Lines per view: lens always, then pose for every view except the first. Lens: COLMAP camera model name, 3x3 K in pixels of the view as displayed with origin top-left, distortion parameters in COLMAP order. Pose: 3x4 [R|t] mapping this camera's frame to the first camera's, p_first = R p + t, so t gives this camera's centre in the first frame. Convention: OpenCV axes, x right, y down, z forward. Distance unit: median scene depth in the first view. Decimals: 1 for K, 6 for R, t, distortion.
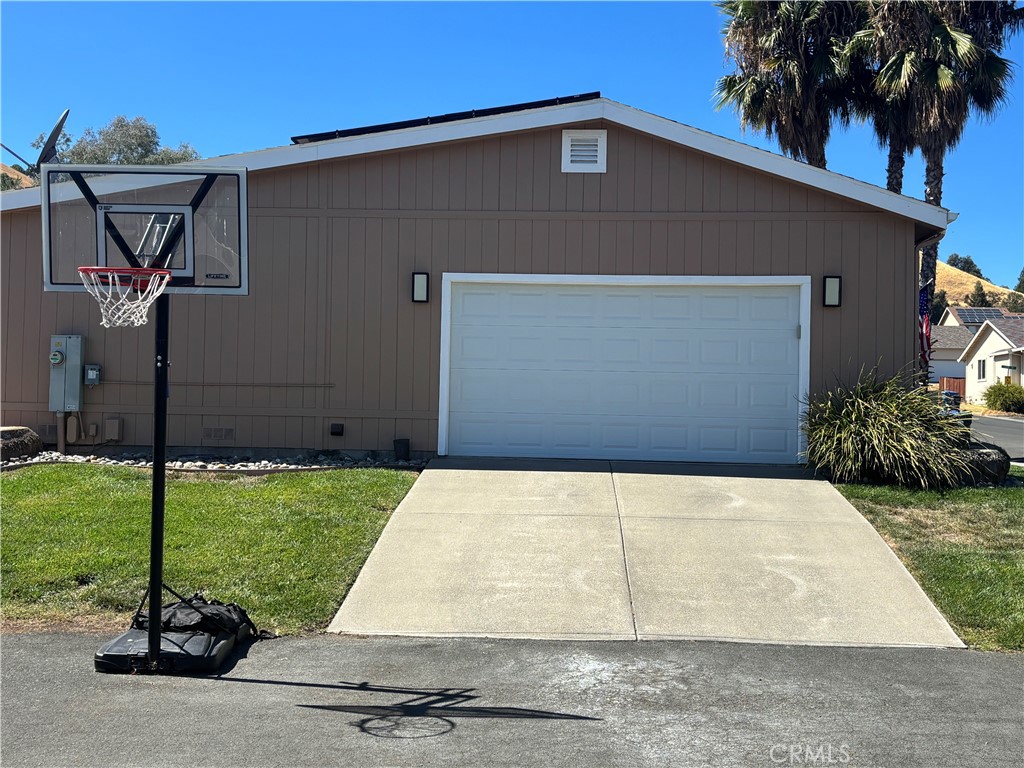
lens RADIAL K [[1237.3, 0, 510.8], [0, 1237.3, 386.3], [0, 0, 1]] dist [0.063579, 0.000000]
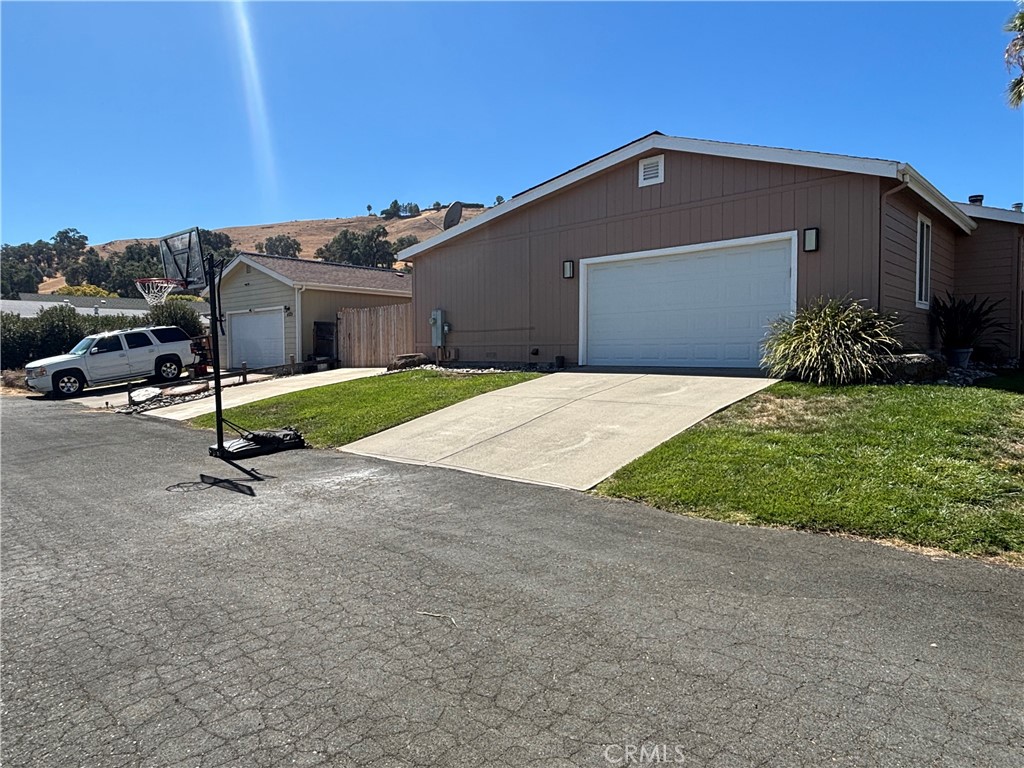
lens RADIAL K [[639.9, 0, 512.9], [0, 639.9, 386.8], [0, 0, 1]] dist [0.025275, -0.000903]
pose [[0.765272, 0.011856, -0.643598, 0.449929], [0.034790, 0.997607, 0.059745, 0.028844], [0.642766, -0.068112, 0.763029, 0.244098]]
